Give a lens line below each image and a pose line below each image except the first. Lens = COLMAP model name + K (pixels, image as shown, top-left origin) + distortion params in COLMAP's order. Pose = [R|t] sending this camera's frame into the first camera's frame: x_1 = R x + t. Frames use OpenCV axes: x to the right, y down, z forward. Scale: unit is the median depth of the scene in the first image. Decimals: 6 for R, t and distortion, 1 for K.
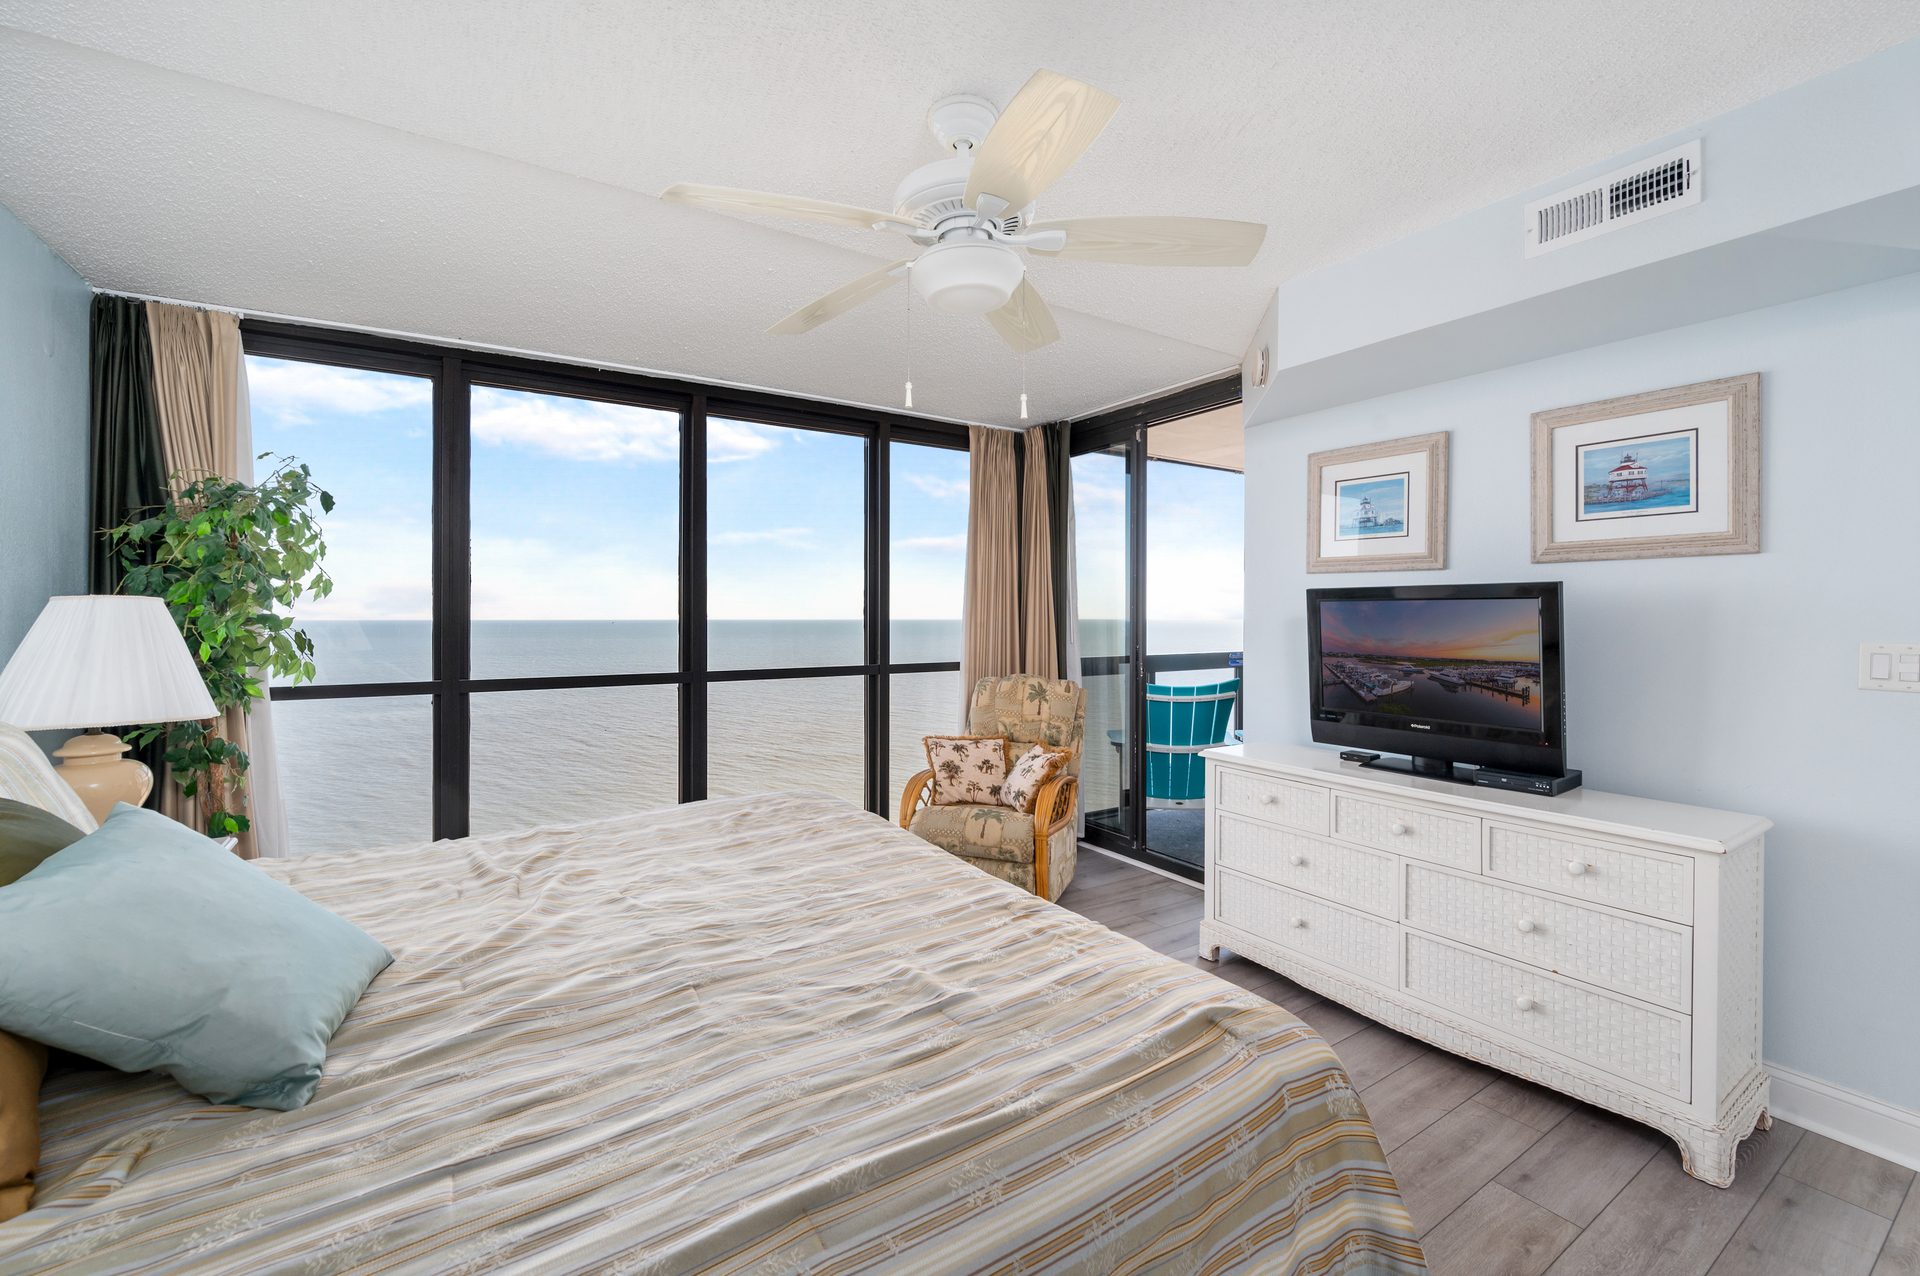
lens RADIAL K [[792.2, 0, 960.0], [0, 792.2, 638.0], [0, 0, 1]] dist [-0.000612, -0.000016]
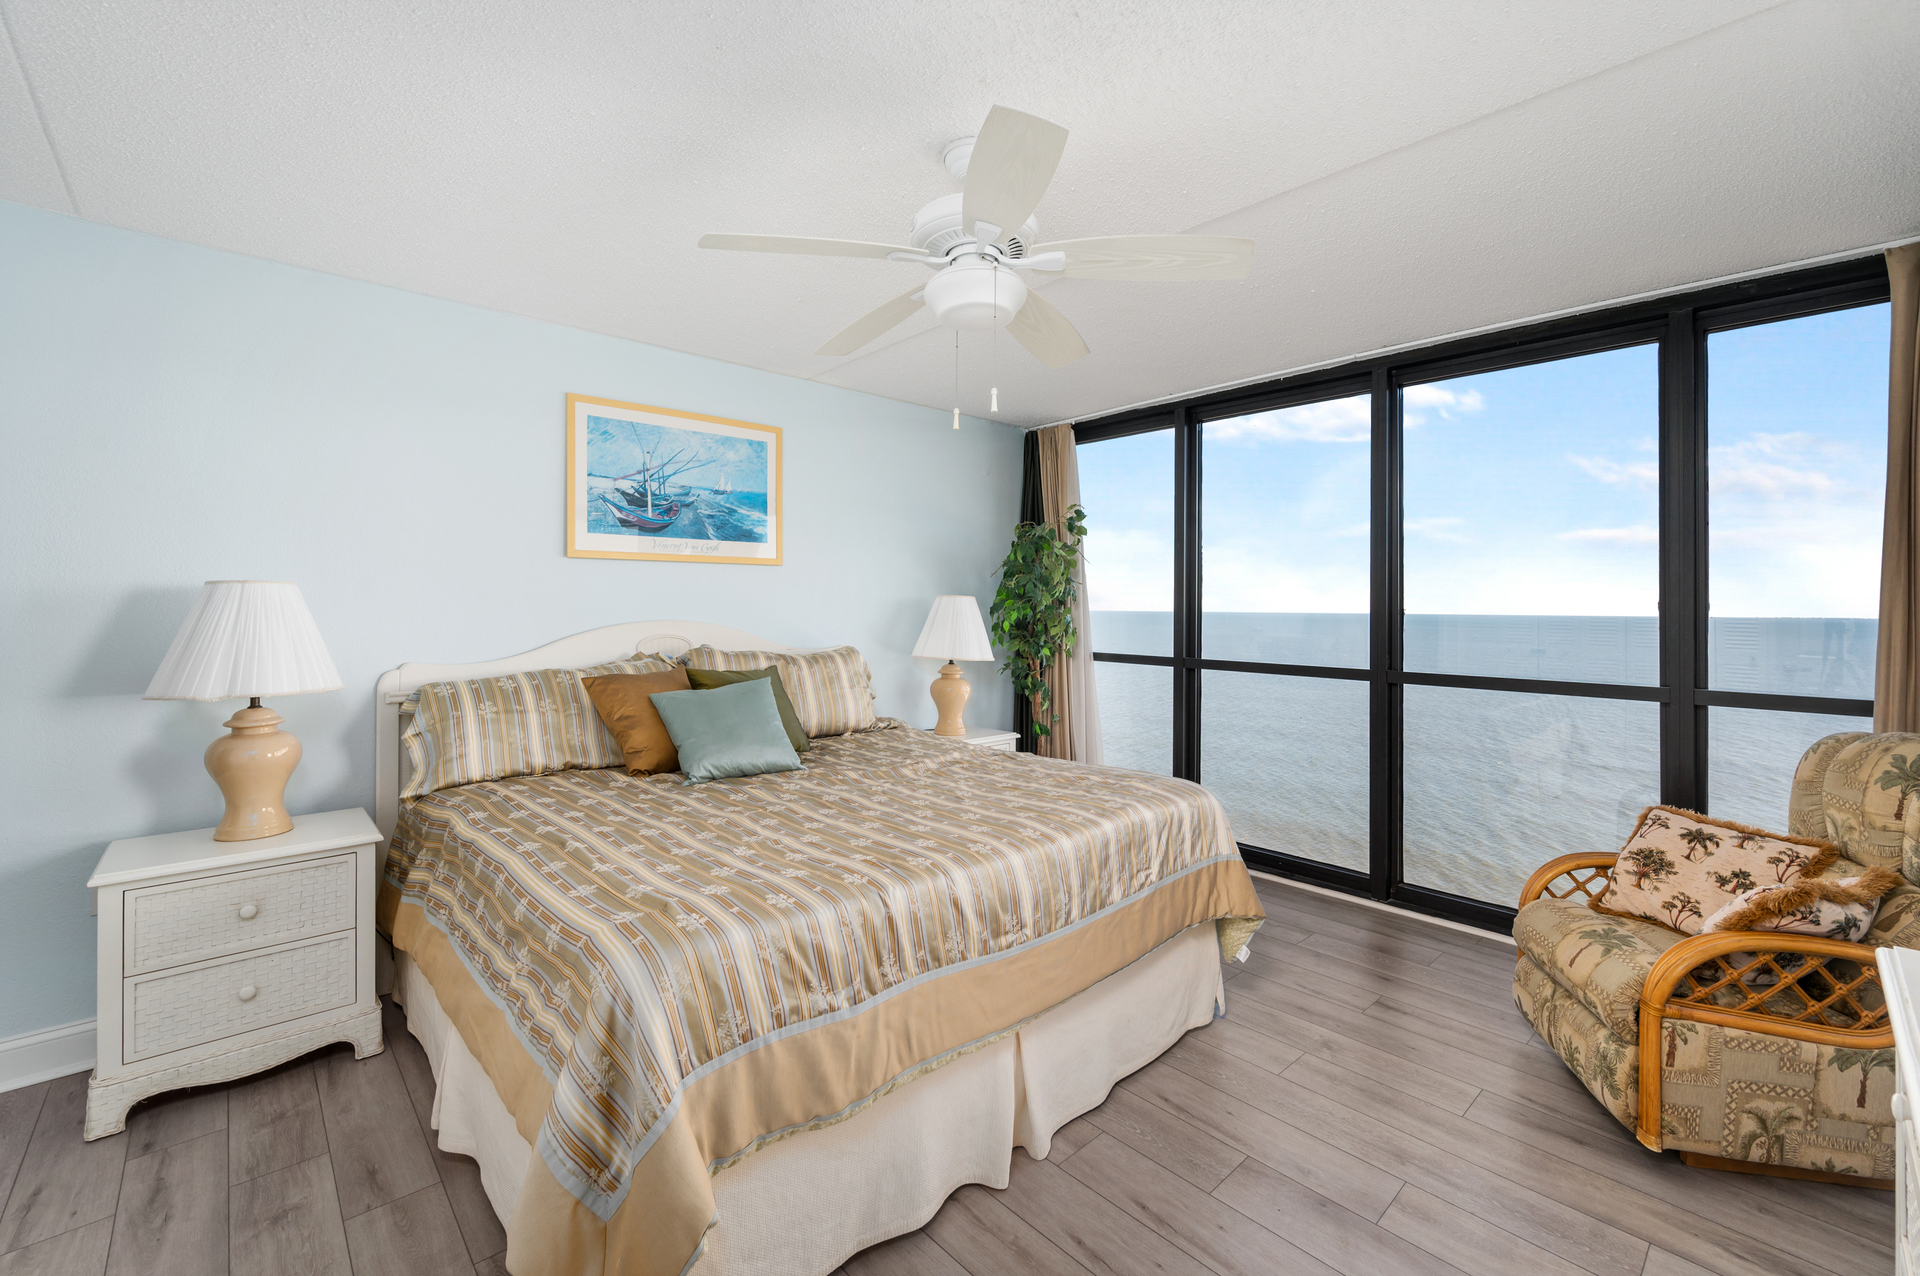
lens RADIAL K [[811.8, 0, 957.9], [0, 811.8, 606.2], [0, 0, 1]] dist [0.013600, 0.000104]
pose [[0.186496, 0.004859, -0.982444, 0.492831], [-0.035463, 0.999369, -0.001789, -0.012092], [0.981815, 0.035174, 0.186551, 0.337822]]
